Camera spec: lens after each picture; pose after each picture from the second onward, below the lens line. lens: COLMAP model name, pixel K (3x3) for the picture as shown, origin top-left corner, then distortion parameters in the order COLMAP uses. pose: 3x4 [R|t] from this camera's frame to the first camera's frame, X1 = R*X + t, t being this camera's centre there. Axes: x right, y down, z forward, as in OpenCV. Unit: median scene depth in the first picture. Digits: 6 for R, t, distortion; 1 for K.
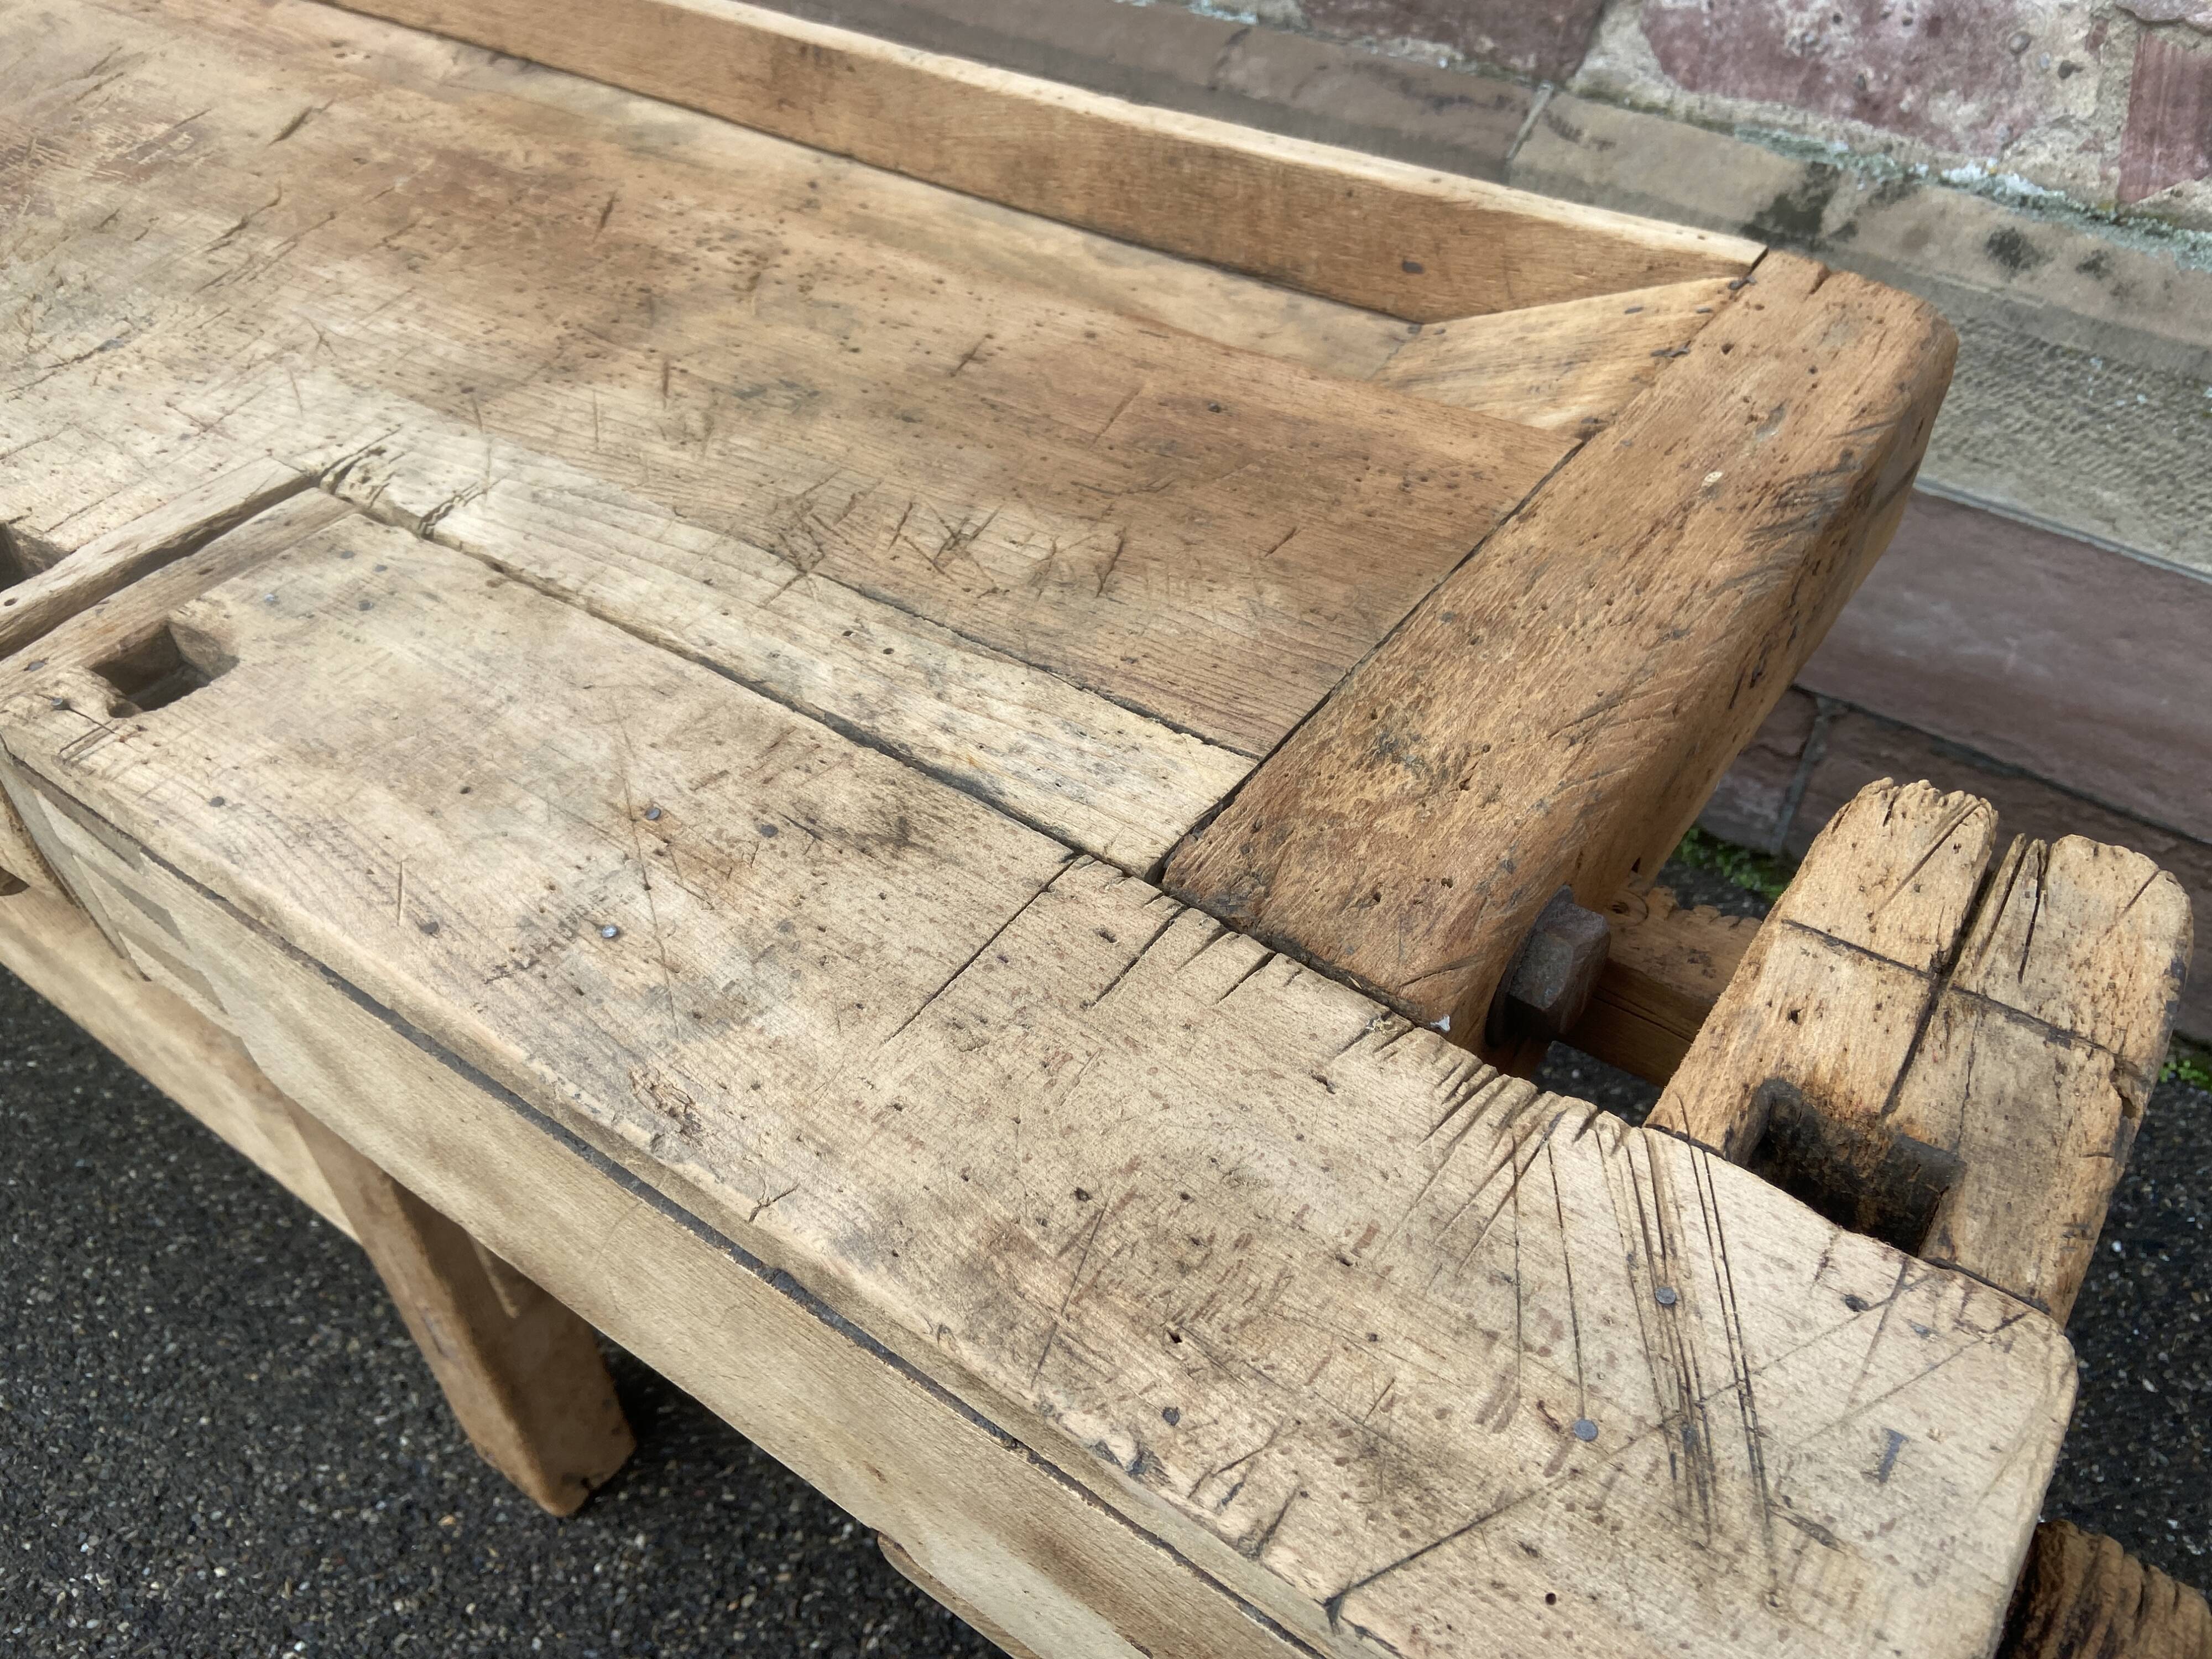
lens RADIAL K [[1675.9, 0, 1088.9], [0, 1675.9, 834.9], [0, 0, 1]] dist [0.113472, -0.147037]
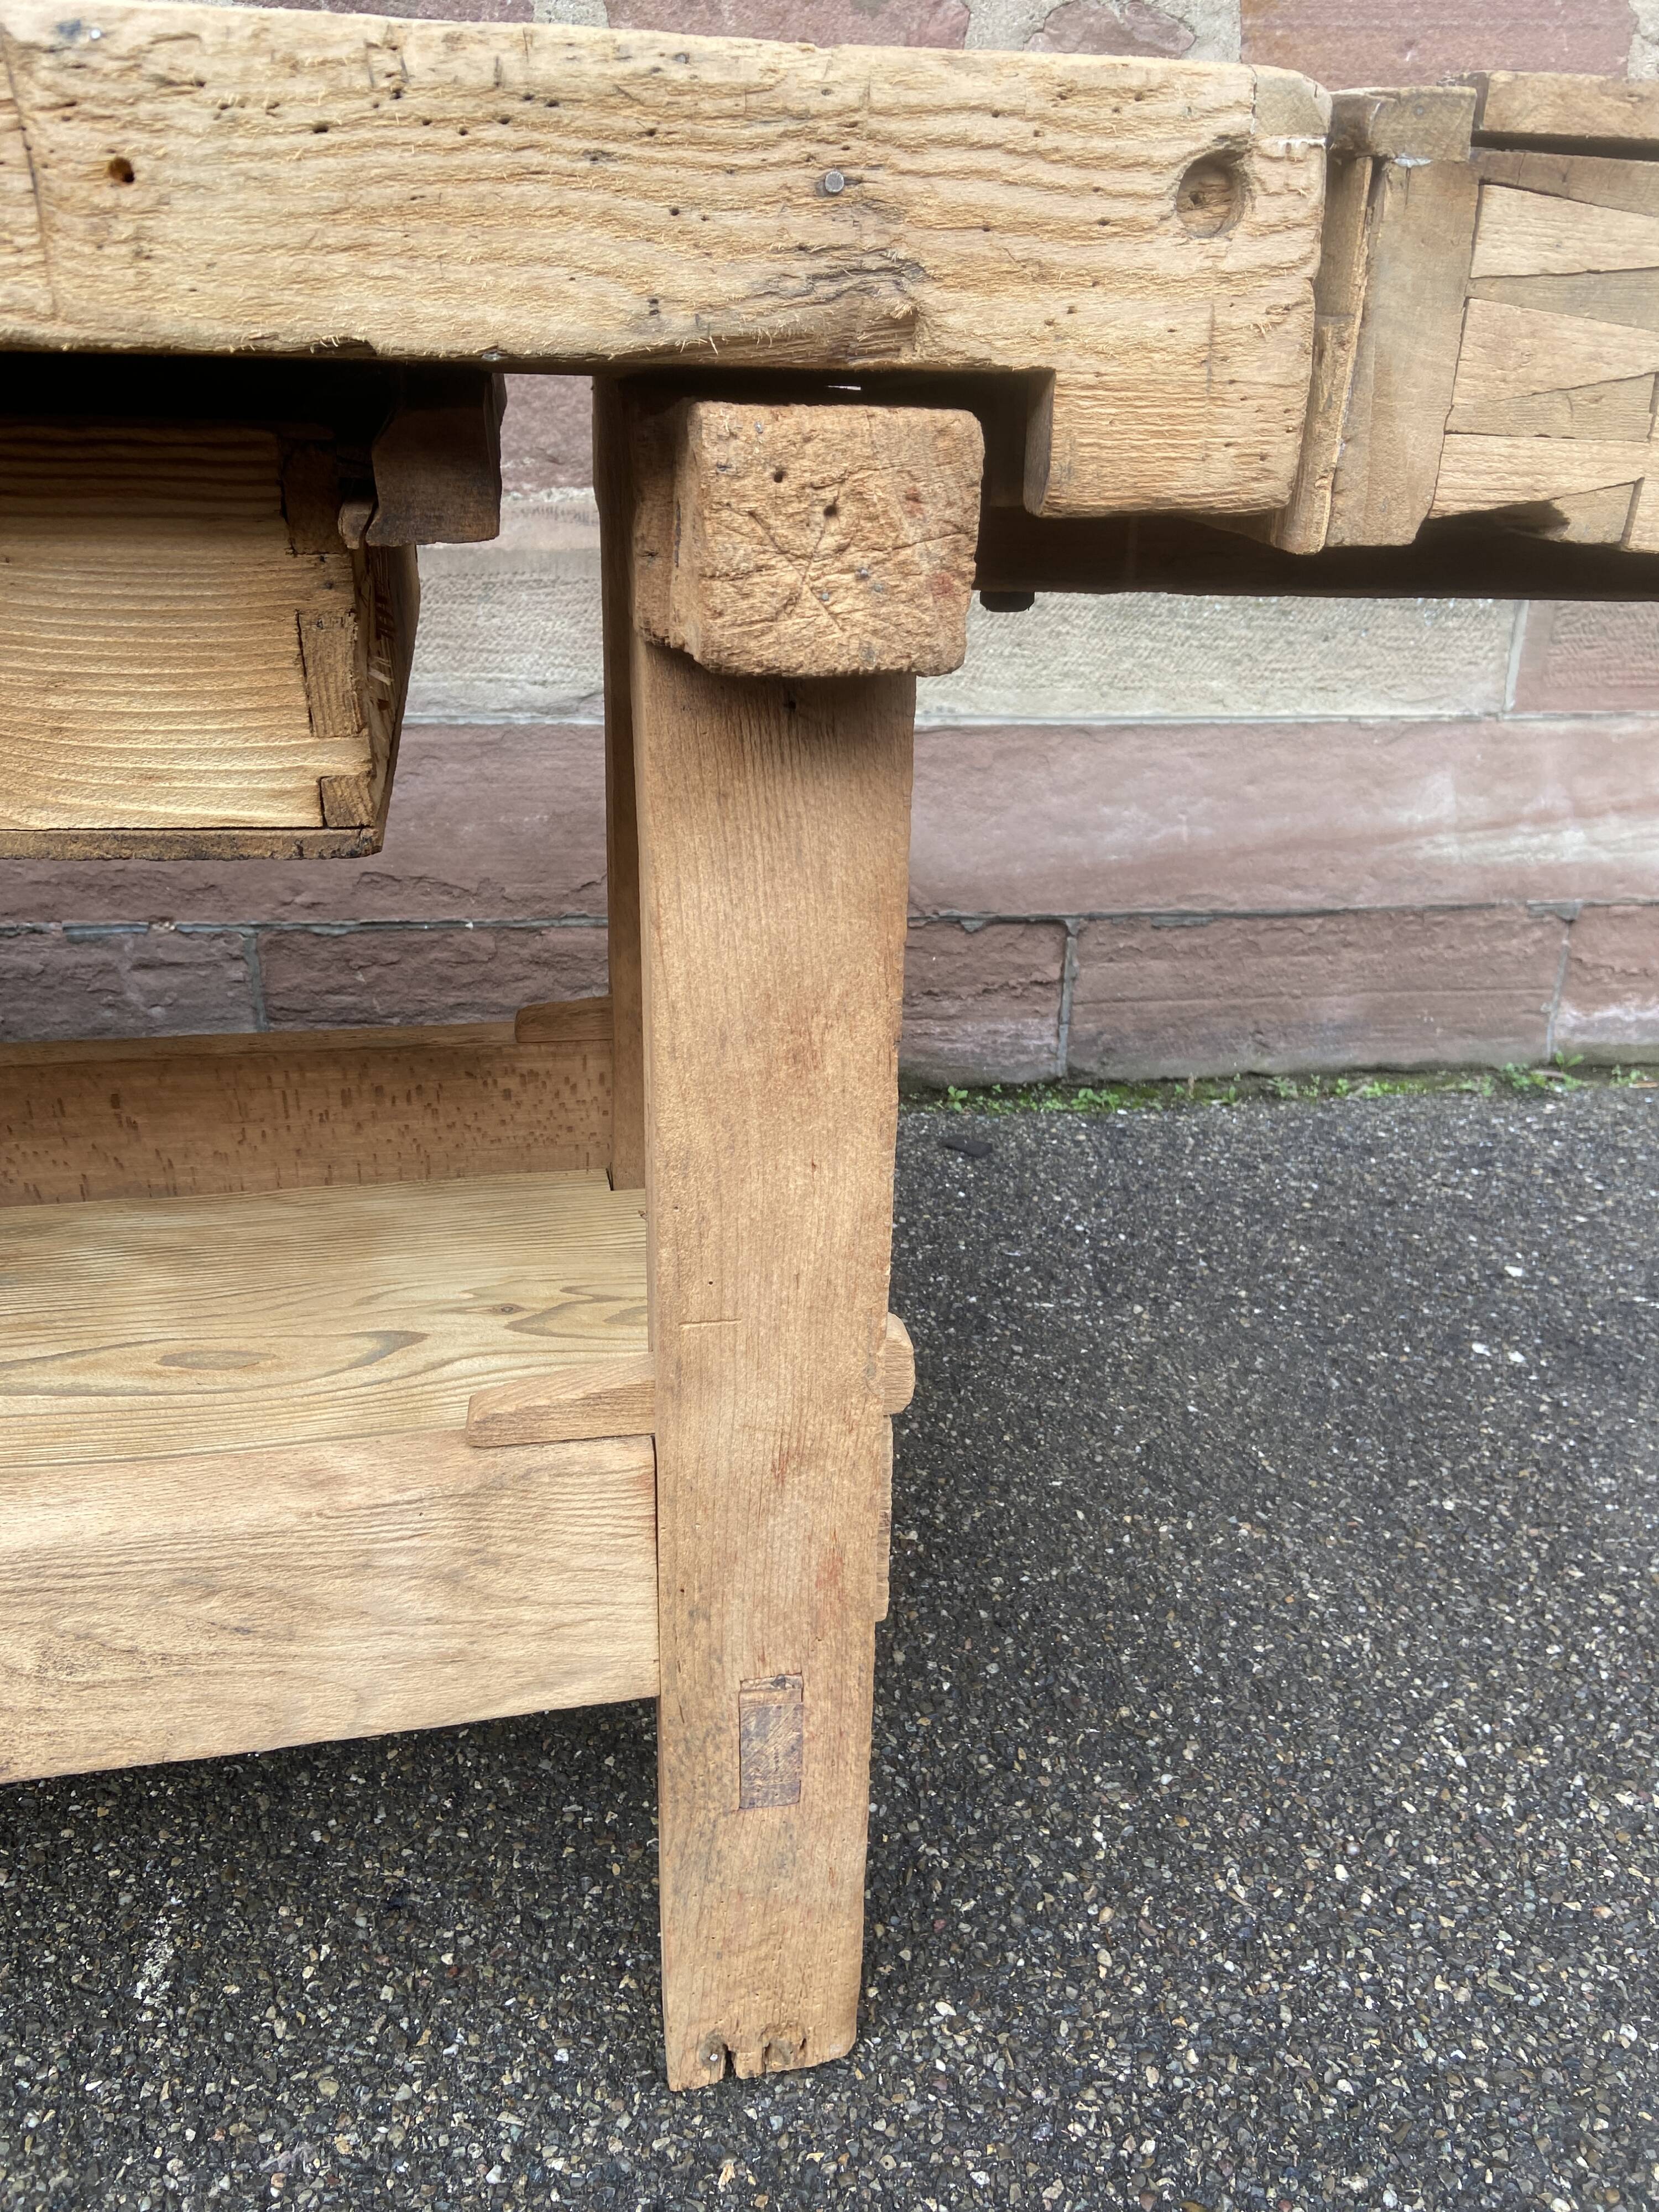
lens RADIAL K [[1669.1, 0, 851.0], [0, 1669.1, 1079.8], [0, 0, 1]] dist [0.123527, -0.158088]
pose [[0.677585, -0.251633, 0.691056, -0.772316], [0.471899, 0.869462, -0.146105, 0.175123], [-0.564083, 0.425108, 0.707880, 0.377974]]
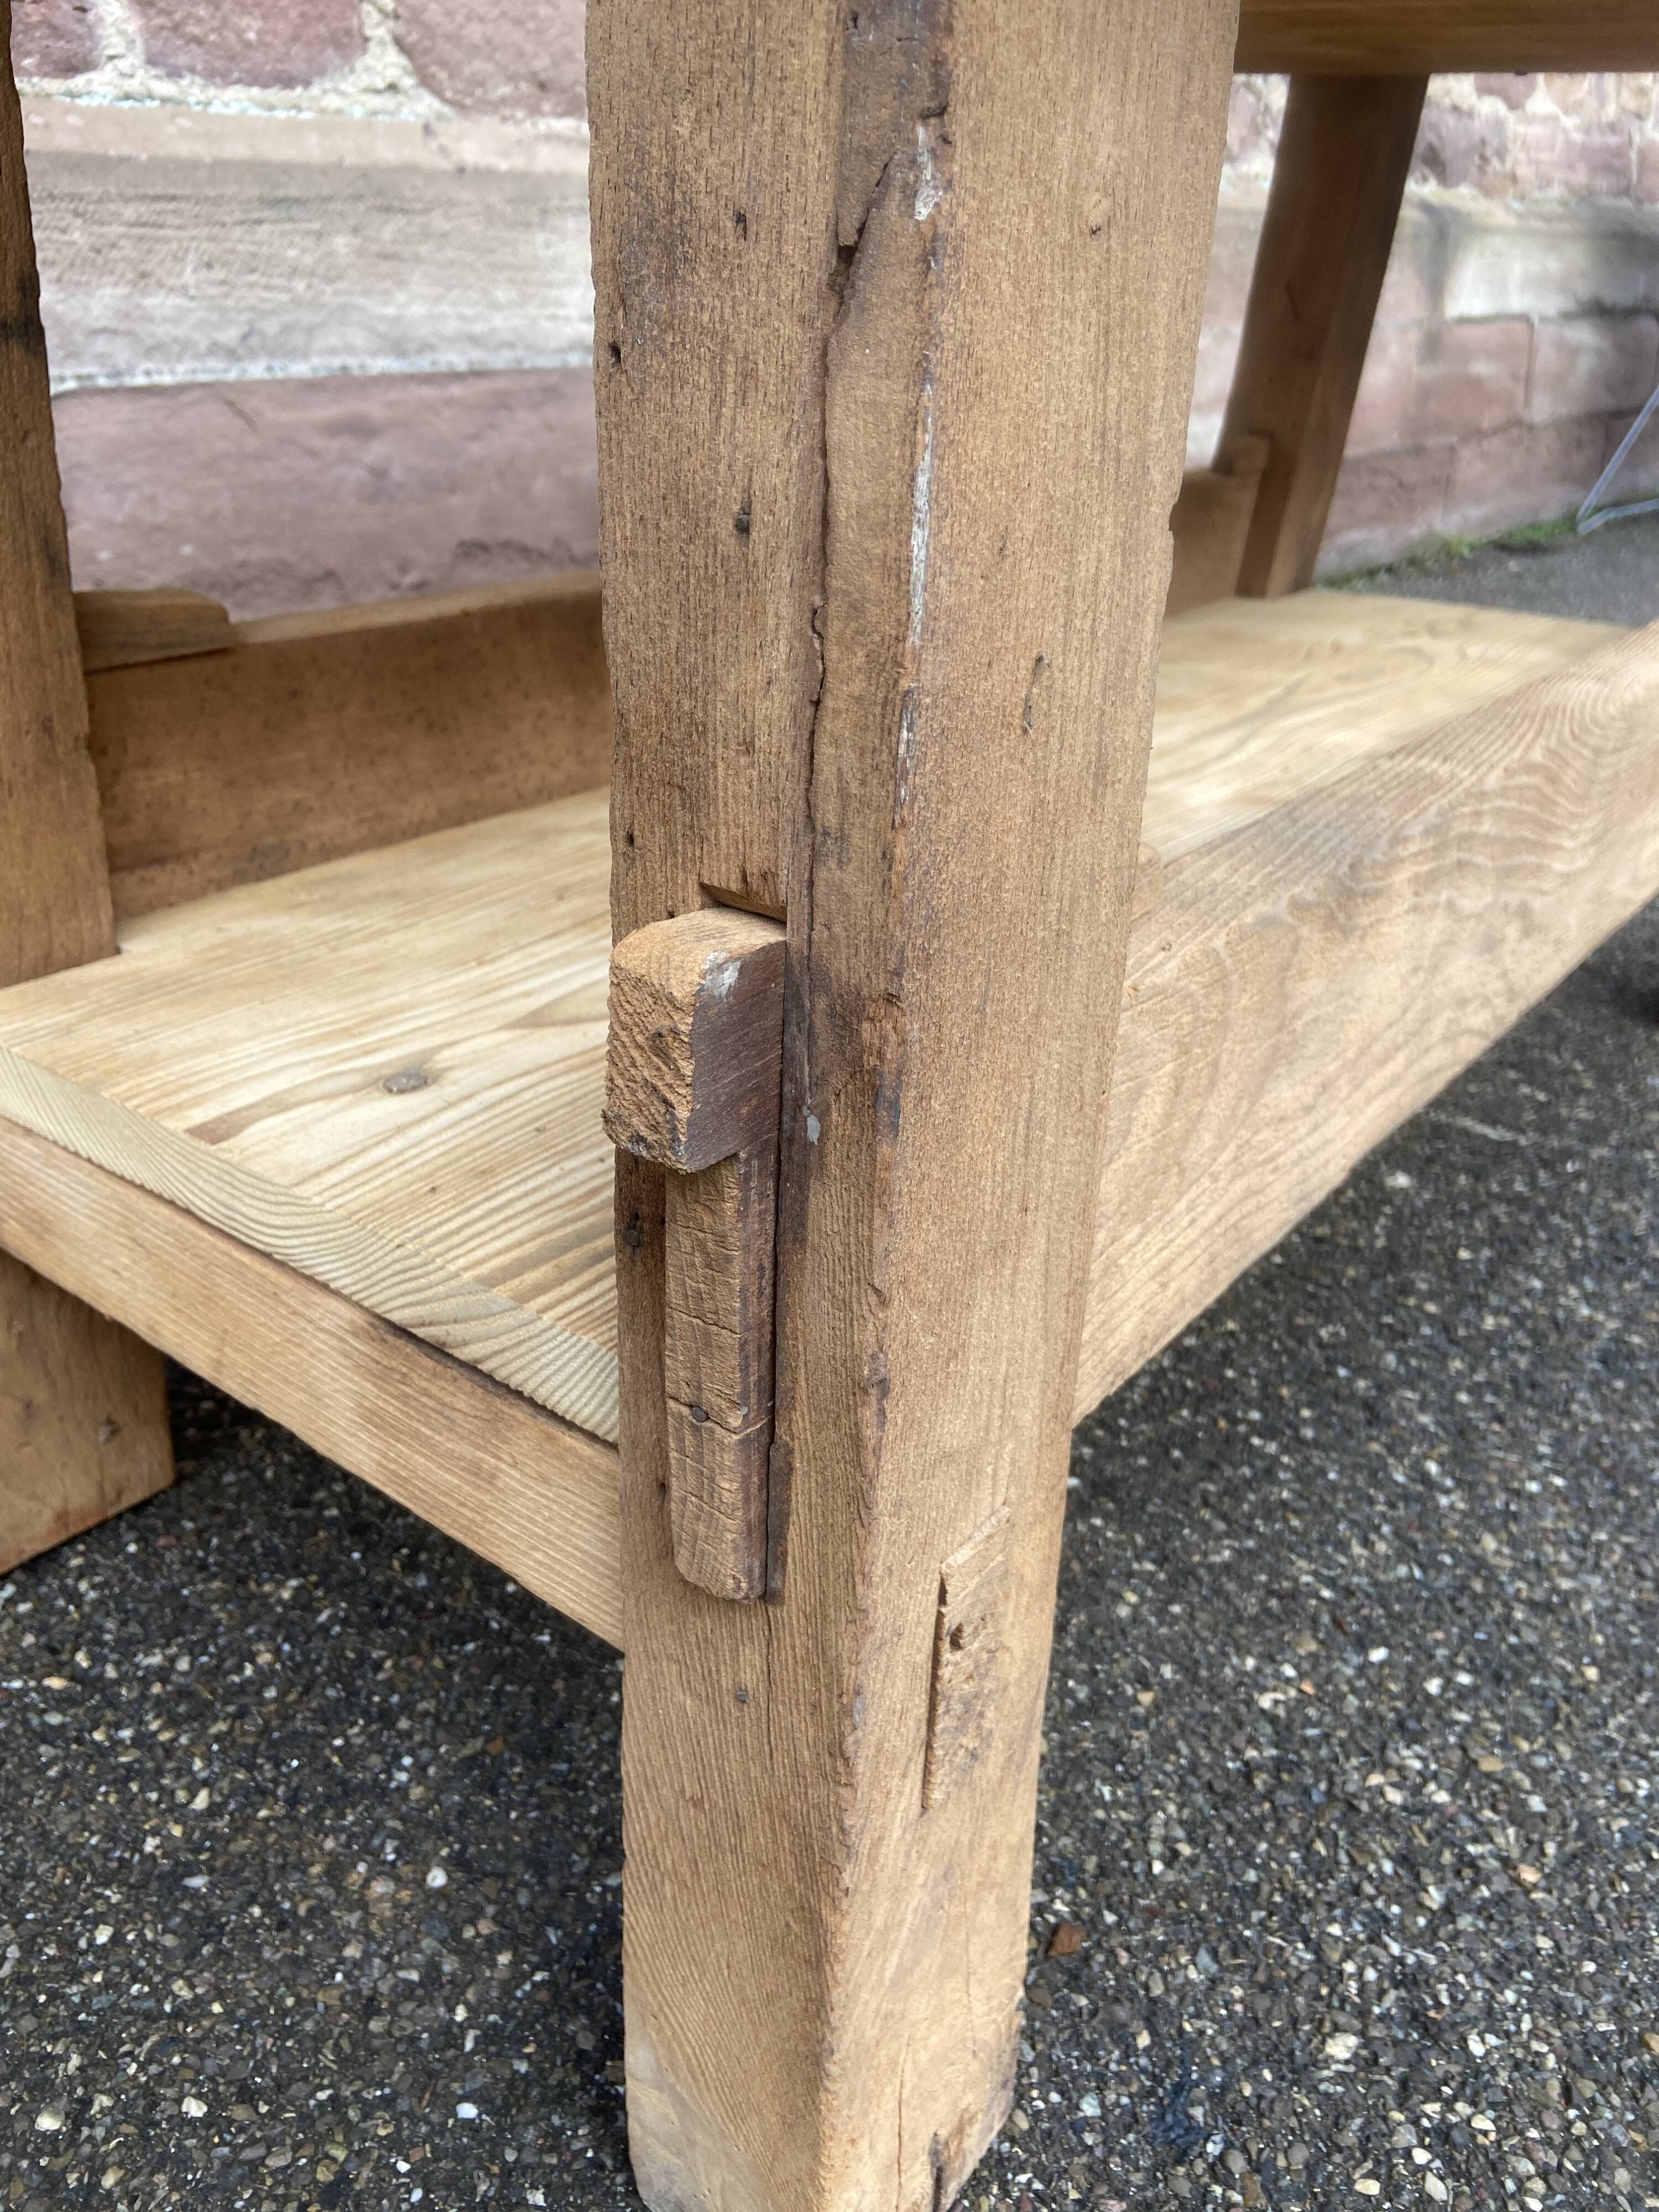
lens RADIAL K [[1698.0, 0, 822.7], [0, 1698.0, 1077.3], [0, 0, 1]] dist [0.075524, -0.100174]
pose [[0.038393, -0.403525, 0.914163, -1.505468], [0.680565, 0.680422, 0.271766, -0.314683], [-0.731681, 0.611714, 0.300748, 1.281868]]
